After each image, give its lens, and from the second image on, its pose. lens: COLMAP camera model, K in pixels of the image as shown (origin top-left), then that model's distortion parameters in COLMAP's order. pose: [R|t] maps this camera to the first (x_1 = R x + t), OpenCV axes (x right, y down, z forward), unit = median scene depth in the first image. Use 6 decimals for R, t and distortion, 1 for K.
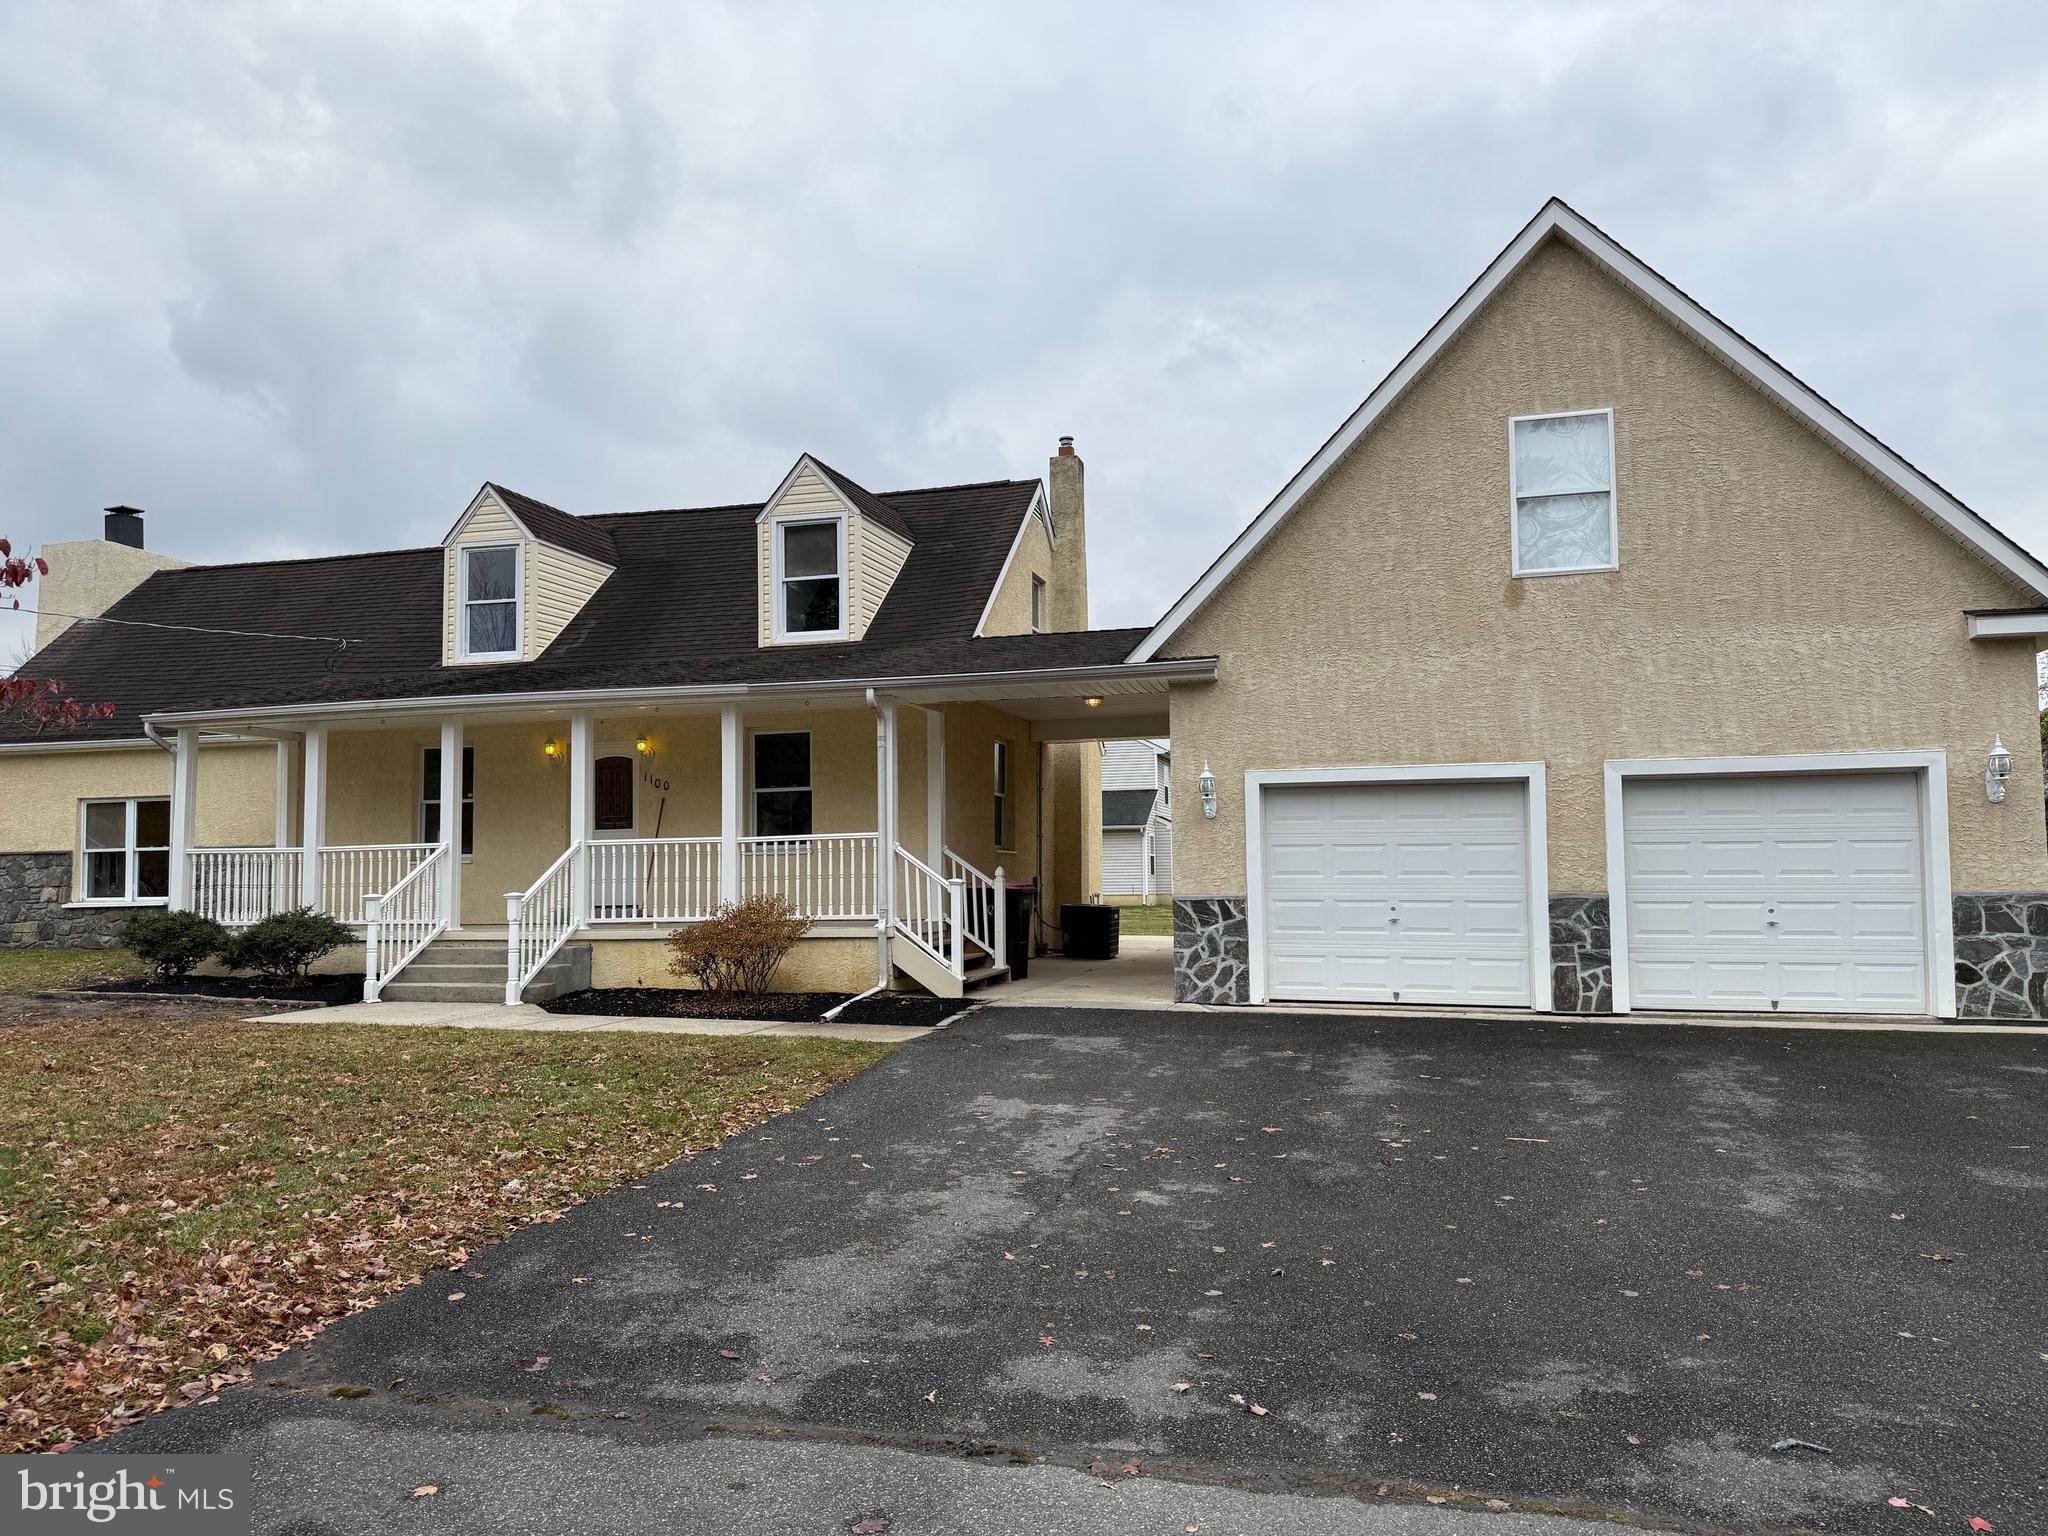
lens RADIAL K [[1455.9, 0, 1028.8], [0, 1455.9, 769.7], [0, 0, 1]] dist [0.058601, -0.070220]
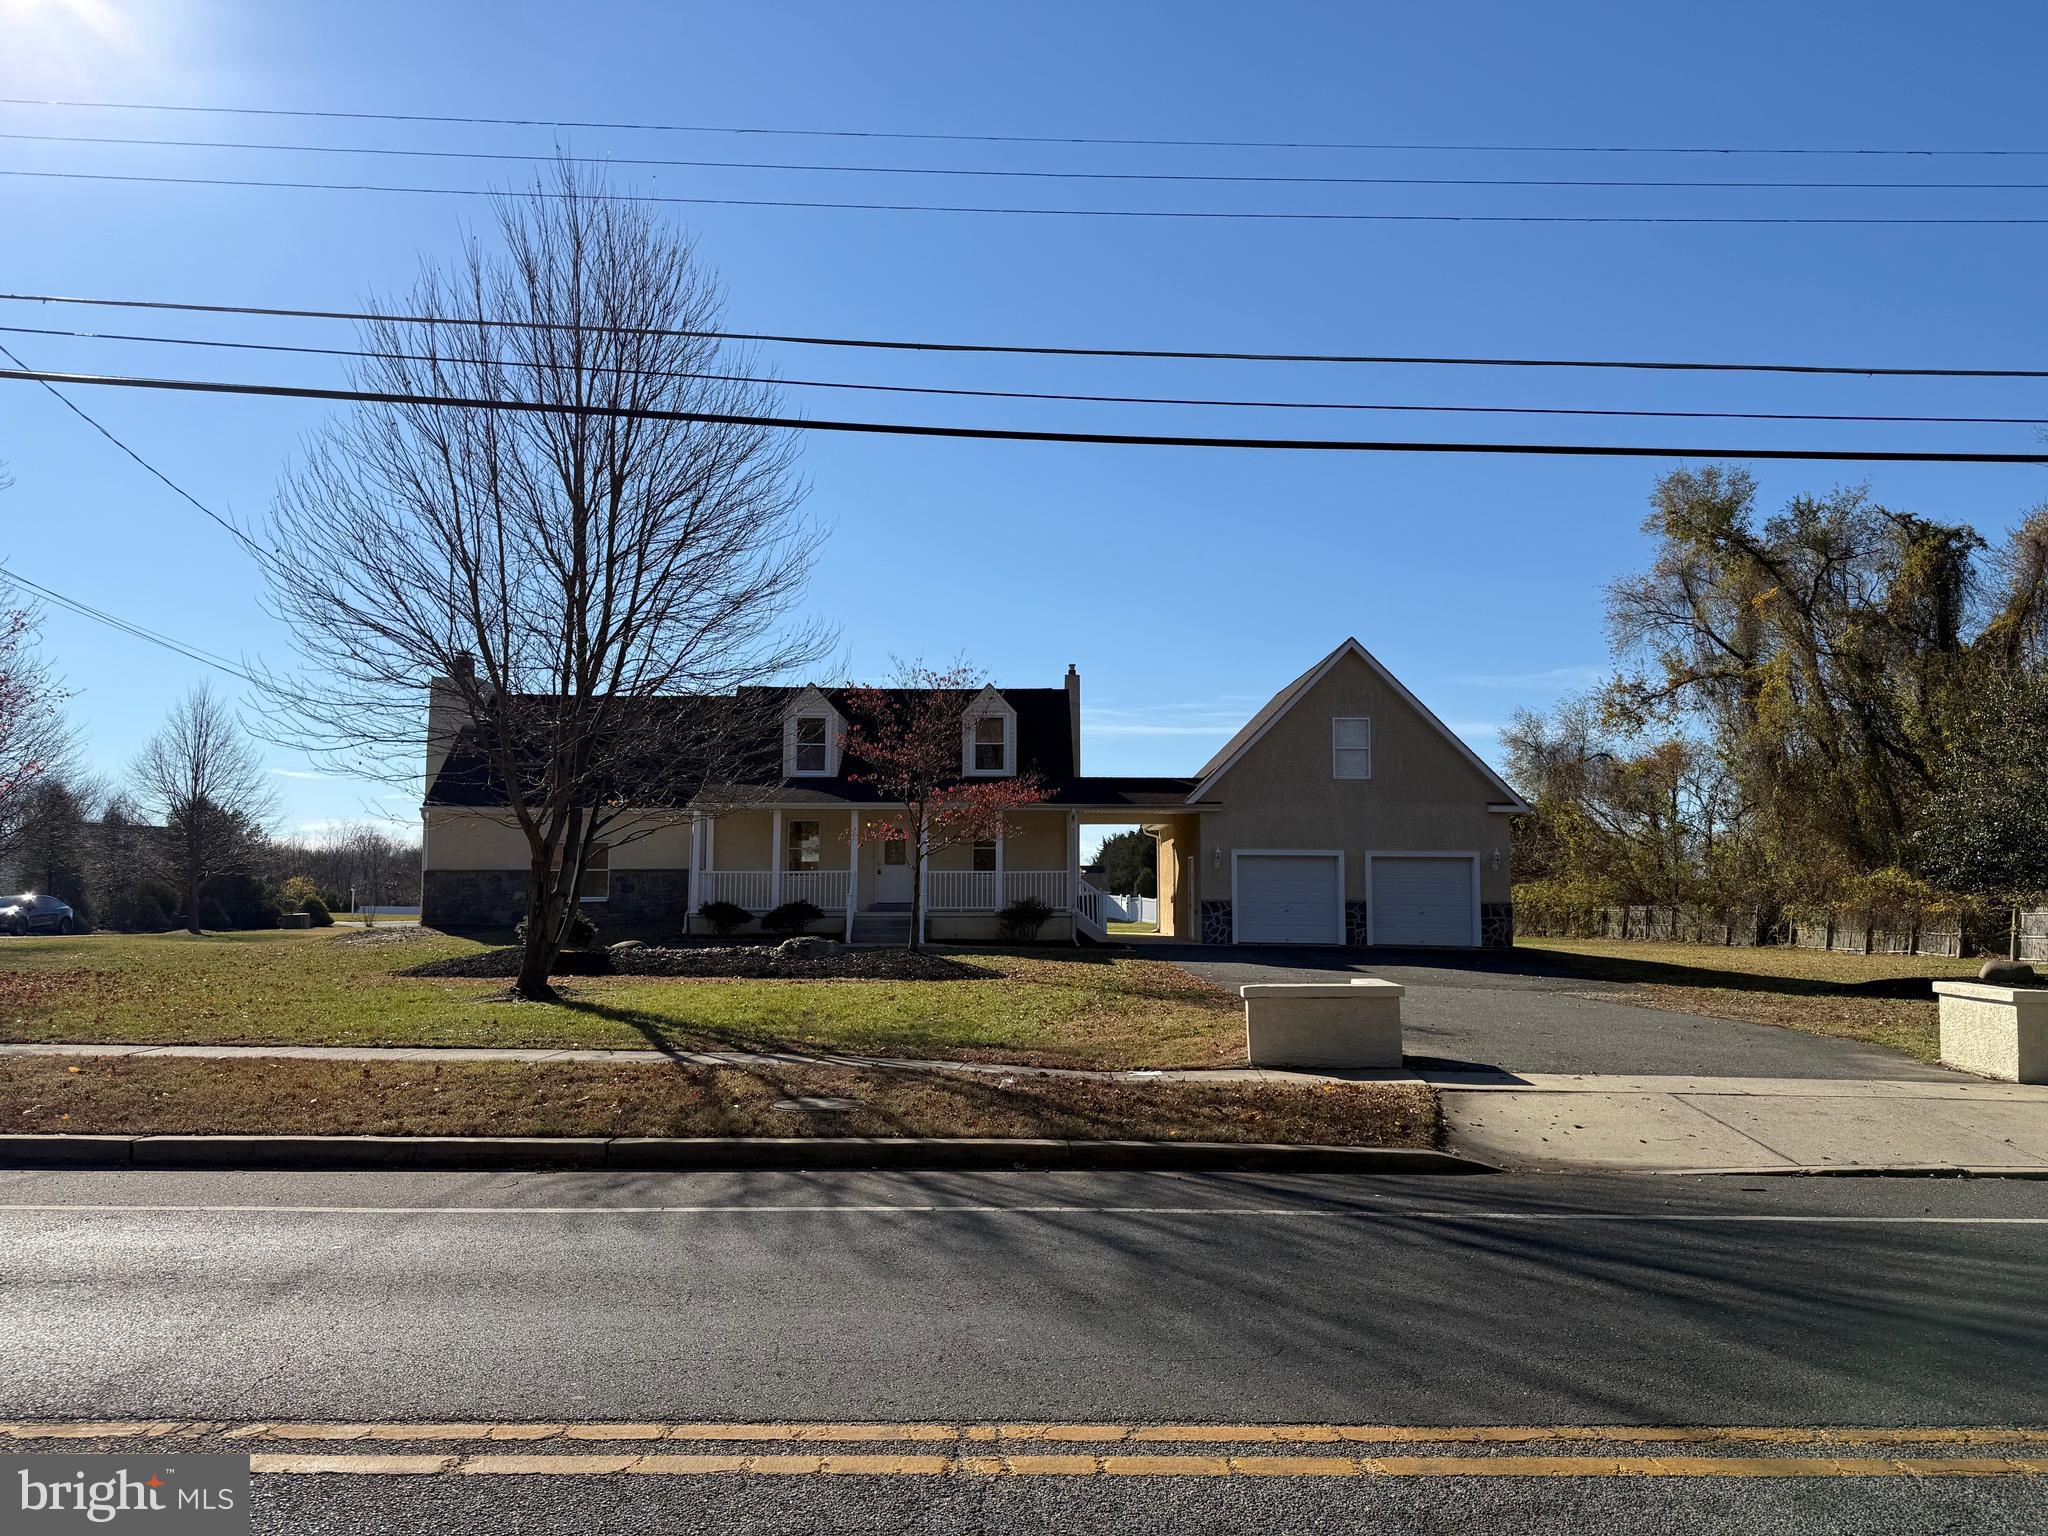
lens RADIAL K [[1455.9, 0, 1012.8], [0, 1455.9, 754.3], [0, 0, 1]] dist [0.058601, -0.070220]
pose [[0.959133, 0.043324, 0.279620, -0.783016], [-0.033992, 0.998694, -0.038140, -0.046119], [-0.280907, 0.027077, 0.959353, -1.099541]]
